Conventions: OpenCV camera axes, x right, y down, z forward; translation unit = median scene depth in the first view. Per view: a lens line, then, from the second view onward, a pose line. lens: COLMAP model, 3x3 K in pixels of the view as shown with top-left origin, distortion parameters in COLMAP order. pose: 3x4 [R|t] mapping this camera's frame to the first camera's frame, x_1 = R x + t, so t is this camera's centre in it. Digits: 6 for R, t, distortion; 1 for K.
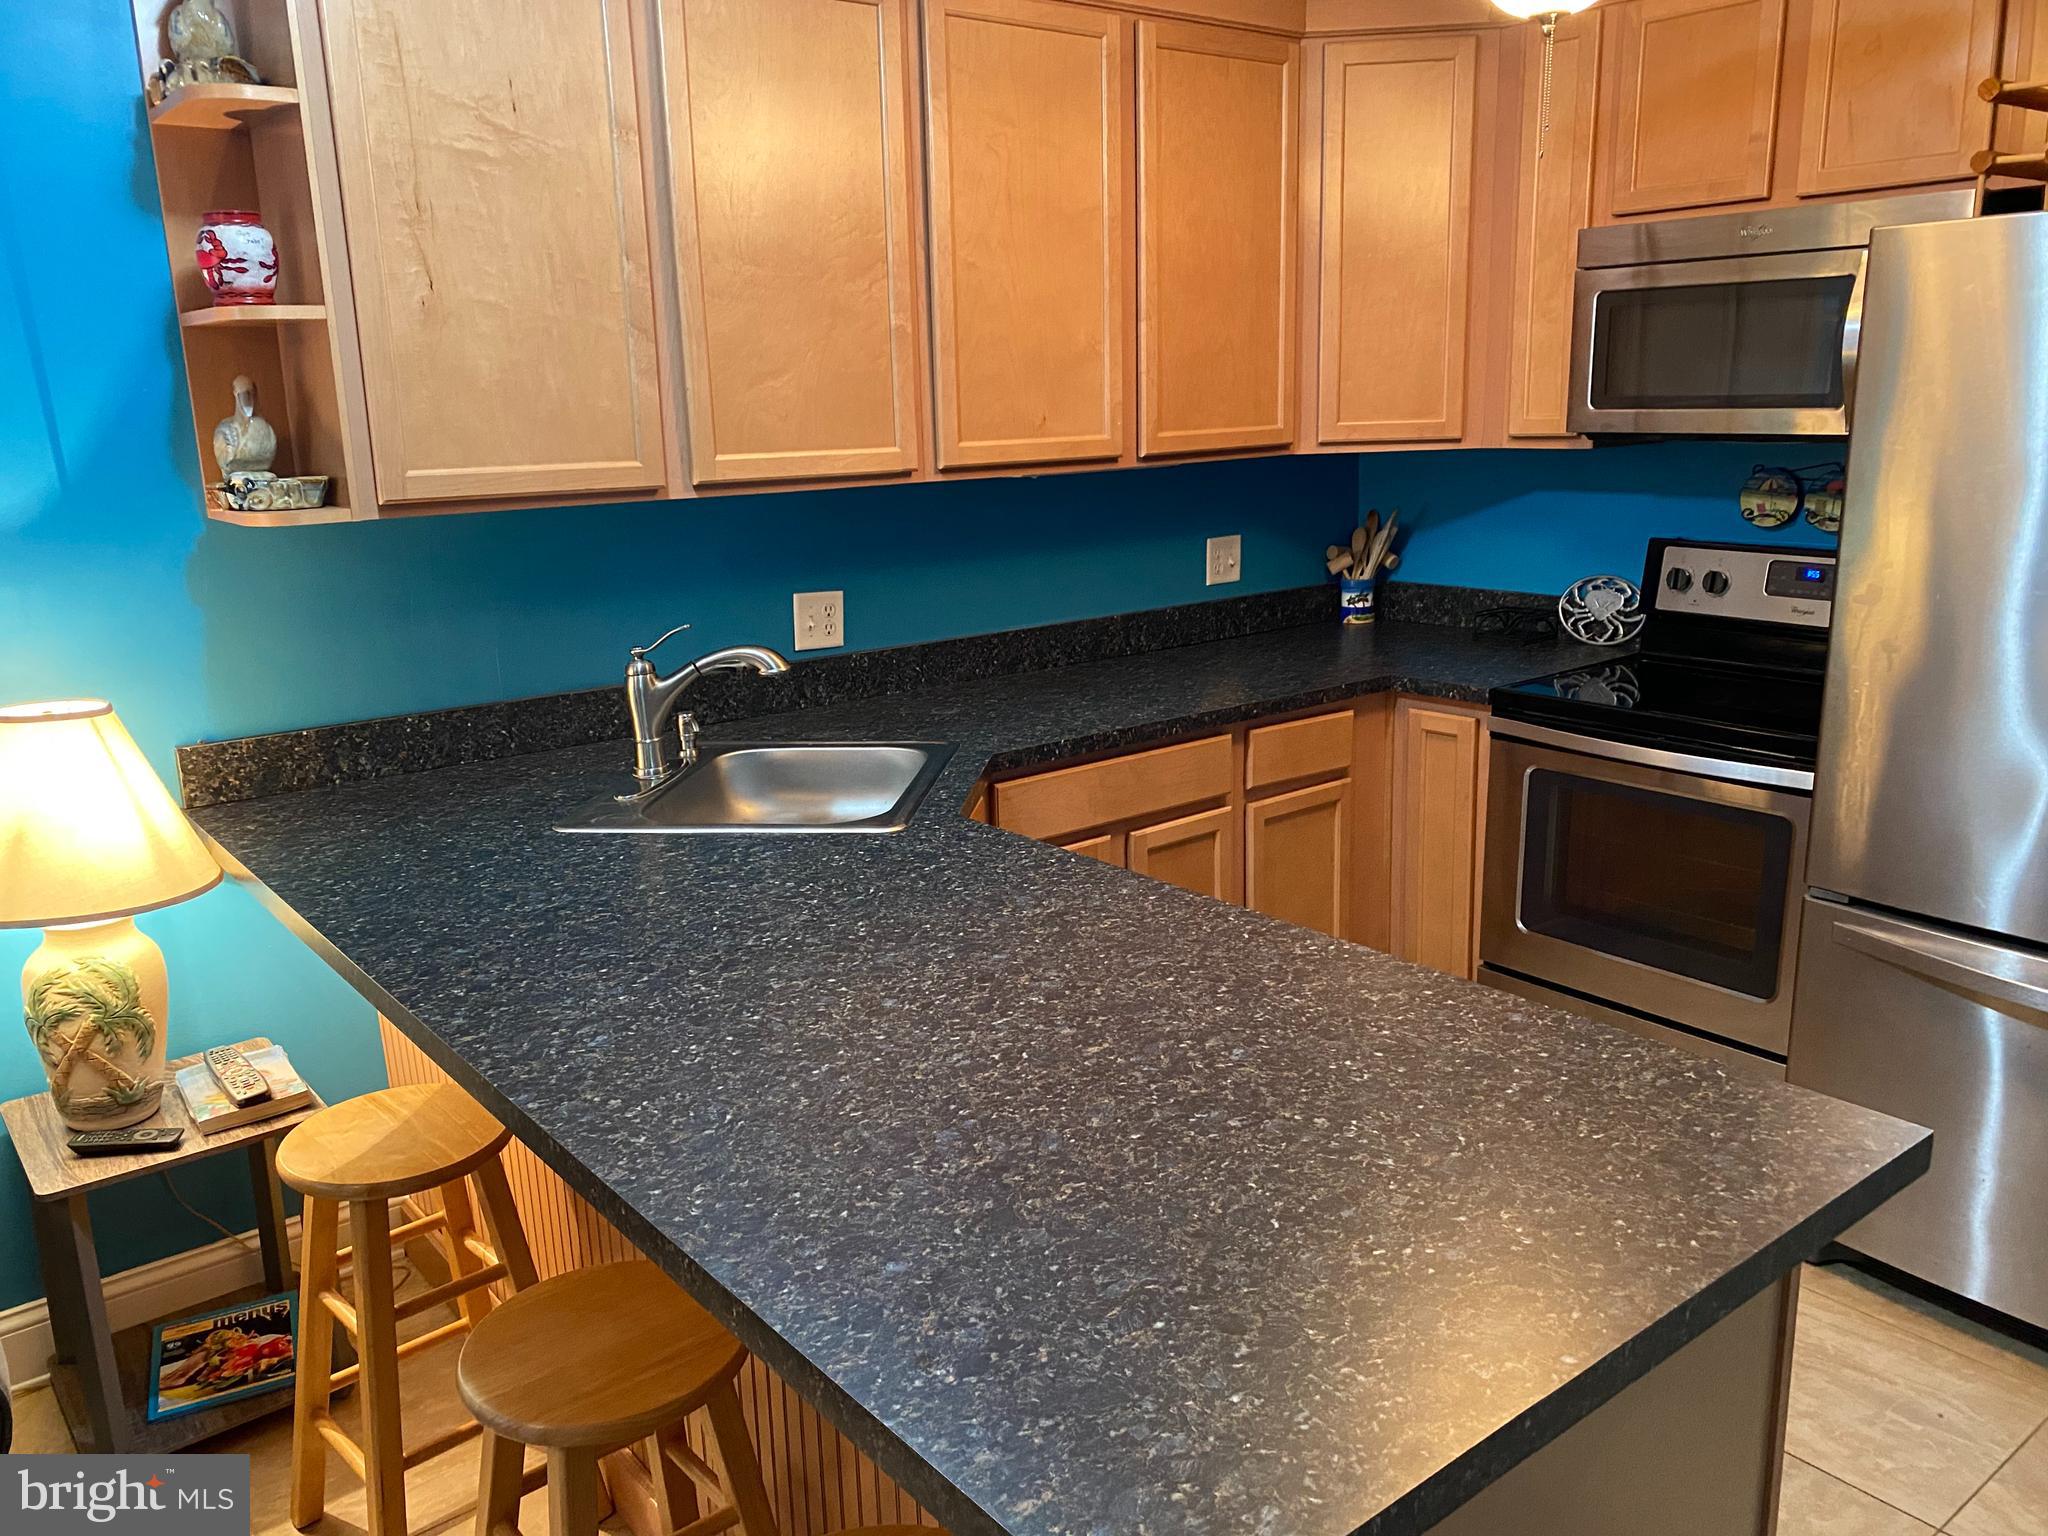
lens RADIAL K [[1563.6, 0, 1015.4], [0, 1563.6, 770.1], [0, 0, 1]] dist [0.053870, -0.061005]
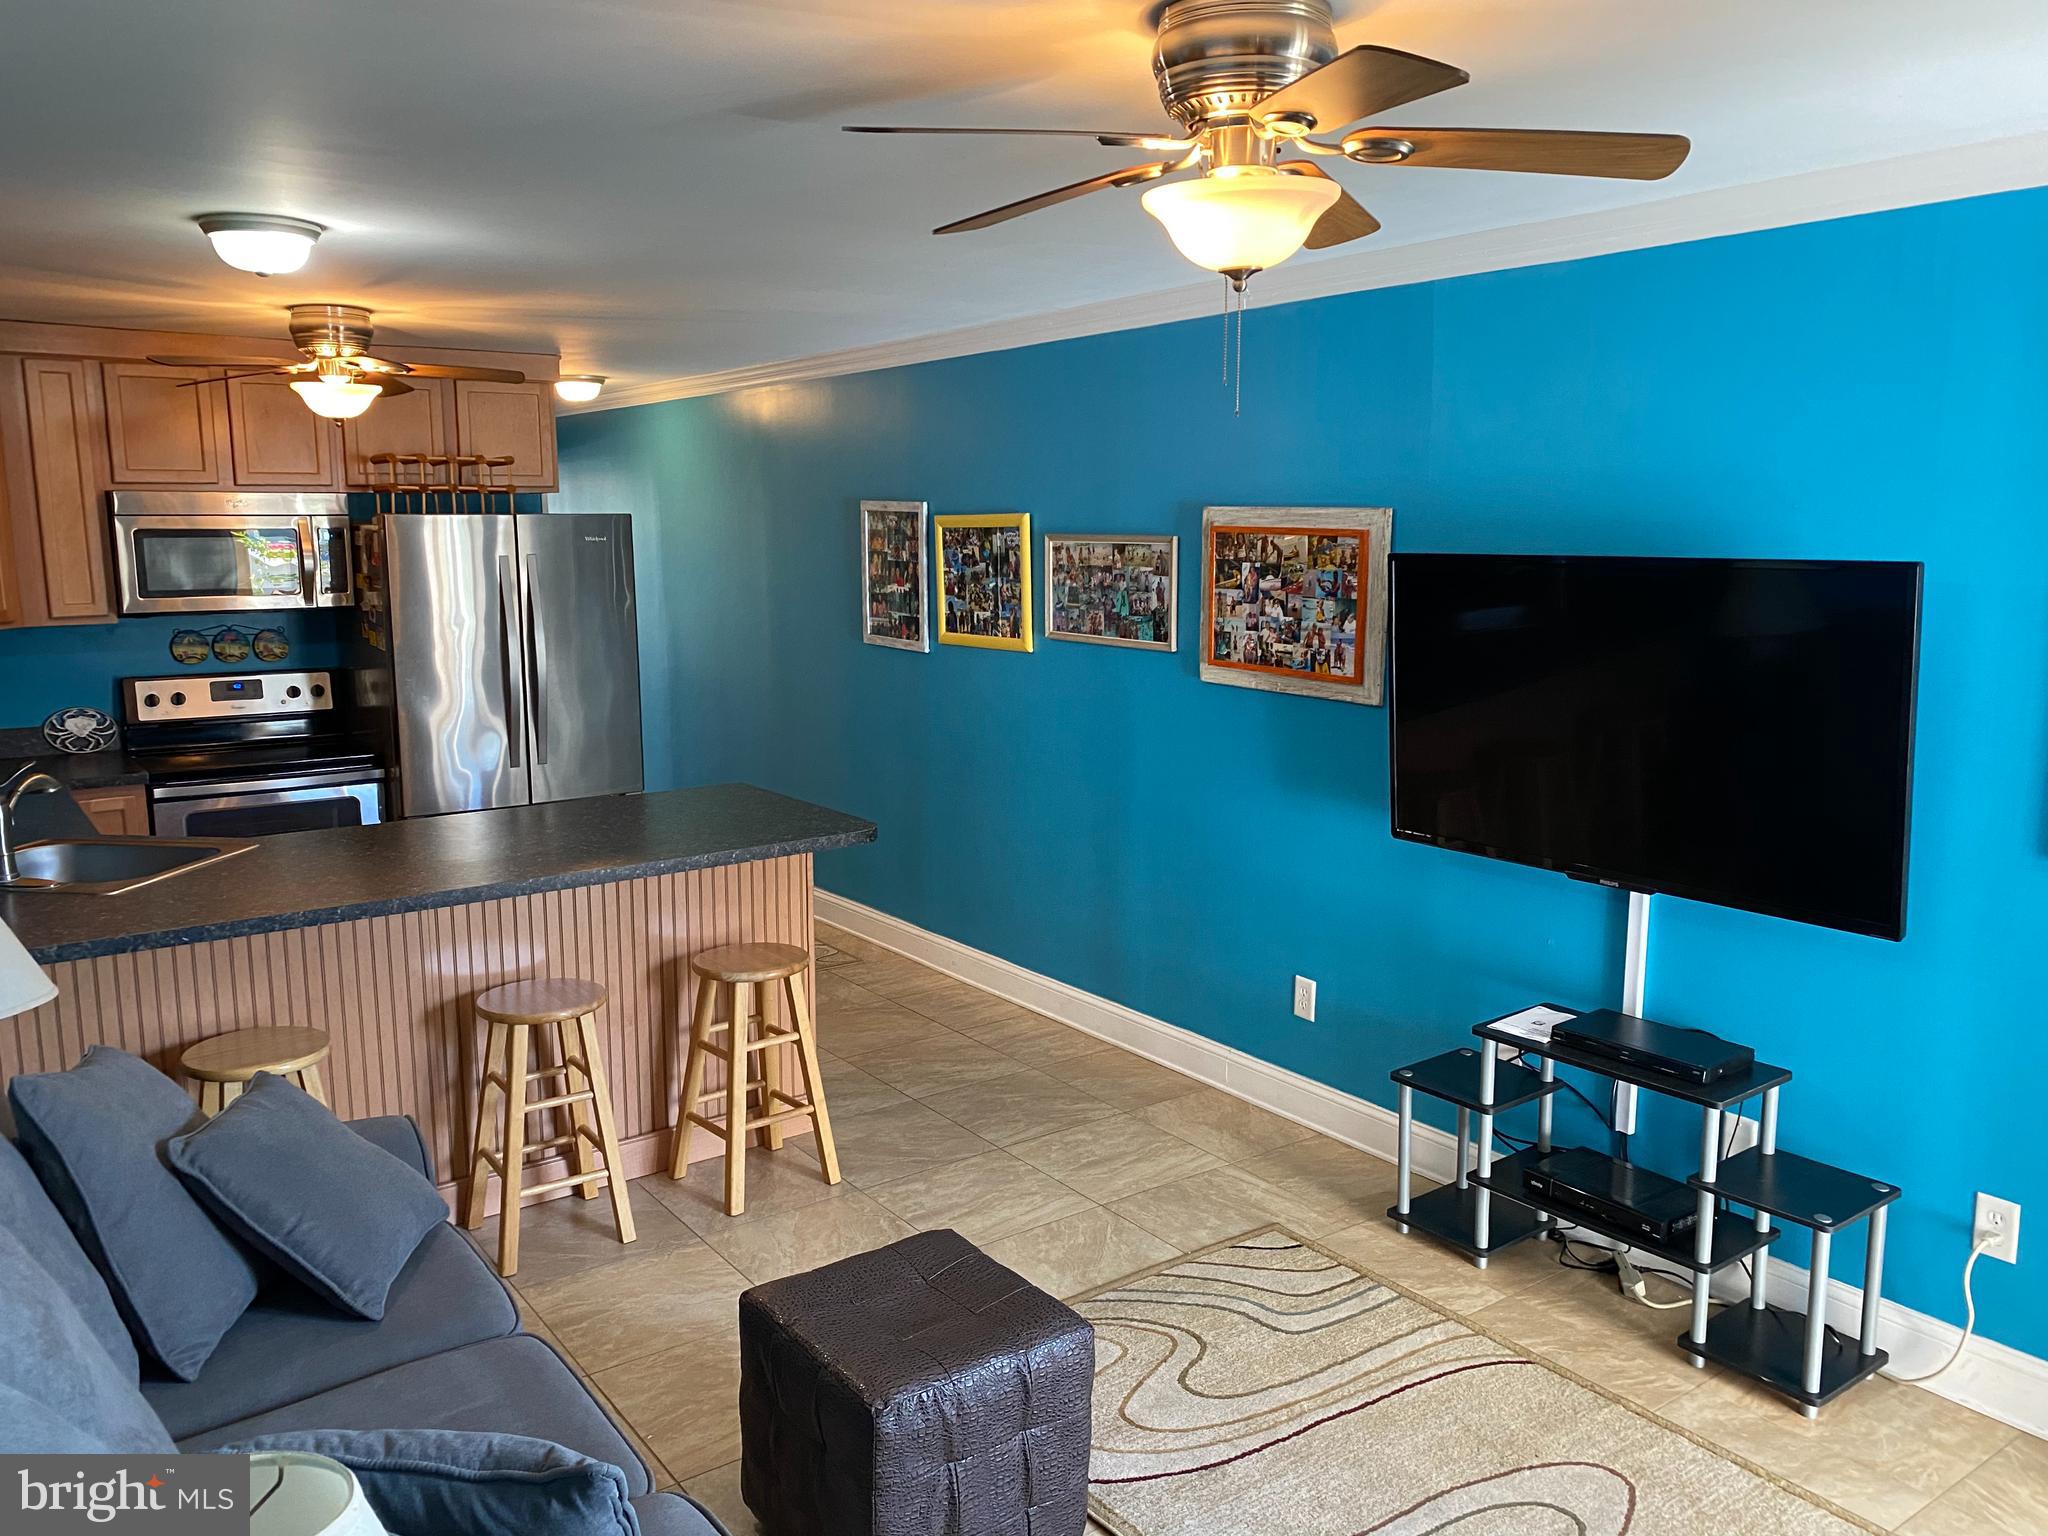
lens RADIAL K [[1563.6, 0, 1004.6], [0, 1563.6, 771.0], [0, 0, 1]] dist [0.053870, -0.061005]
pose [[0.049500, -0.133280, 0.989842, -1.255060], [0.241554, 0.963233, 0.117618, -0.032961], [-0.969124, 0.233278, 0.079874, 0.039615]]
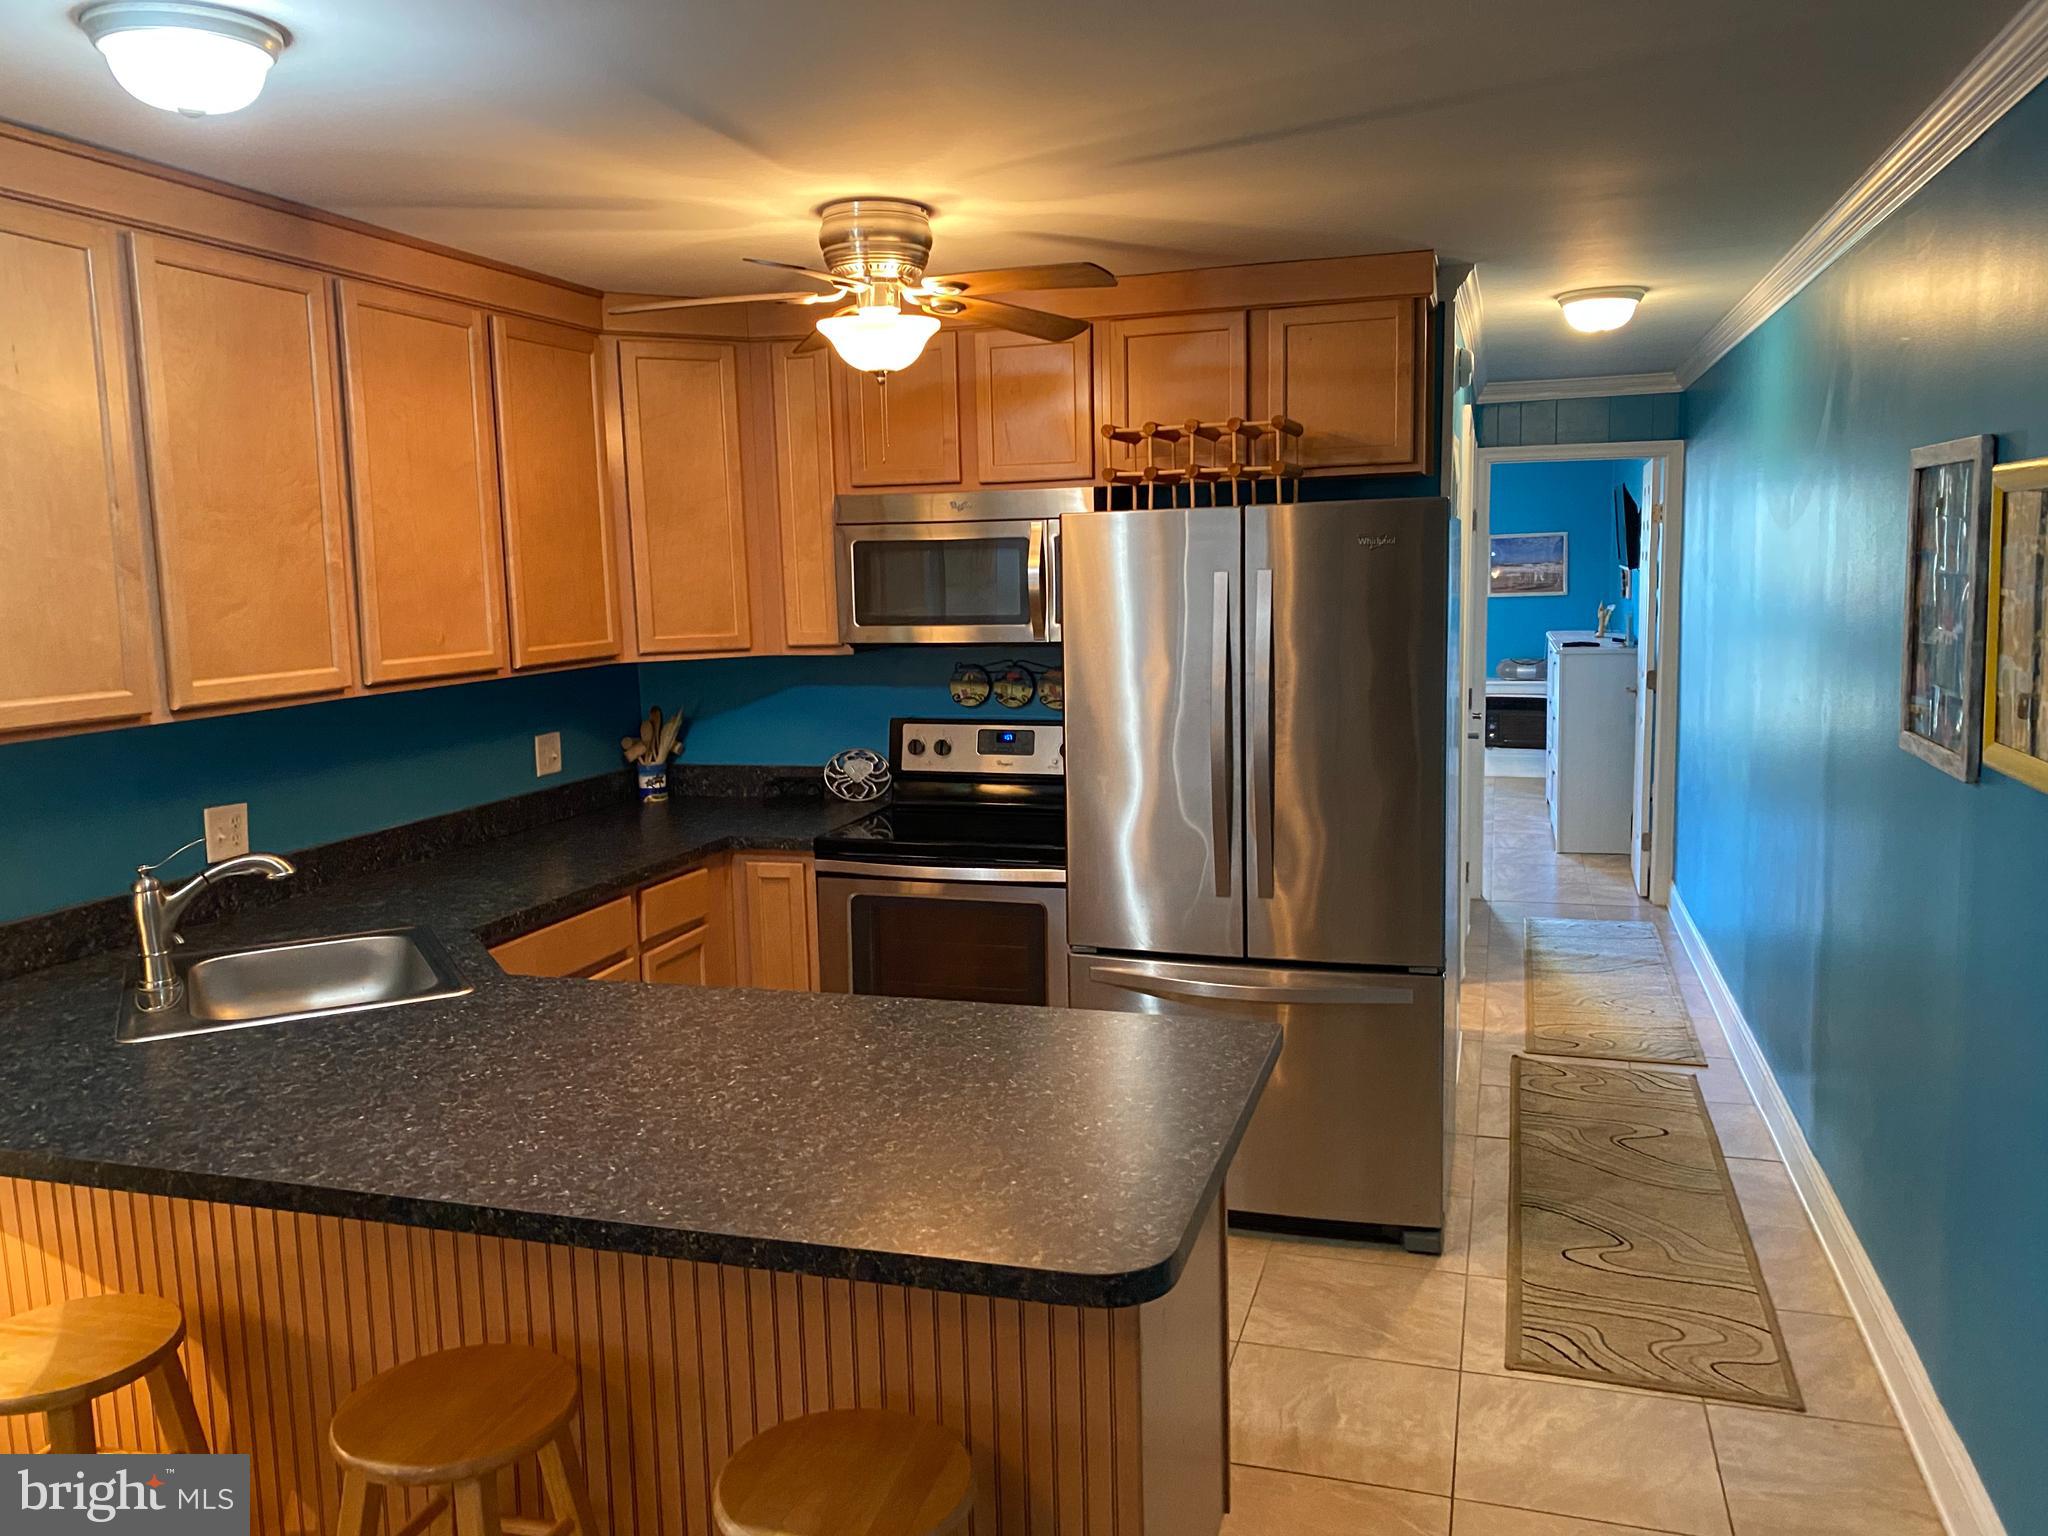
lens RADIAL K [[1563.6, 0, 999.5], [0, 1563.6, 775.0], [0, 0, 1]] dist [0.053870, -0.061005]
pose [[0.830303, -0.069347, 0.552981, -0.282446], [0.134057, 0.987947, -0.077393, 0.016507], [-0.540948, 0.138391, 0.829592, -0.154911]]
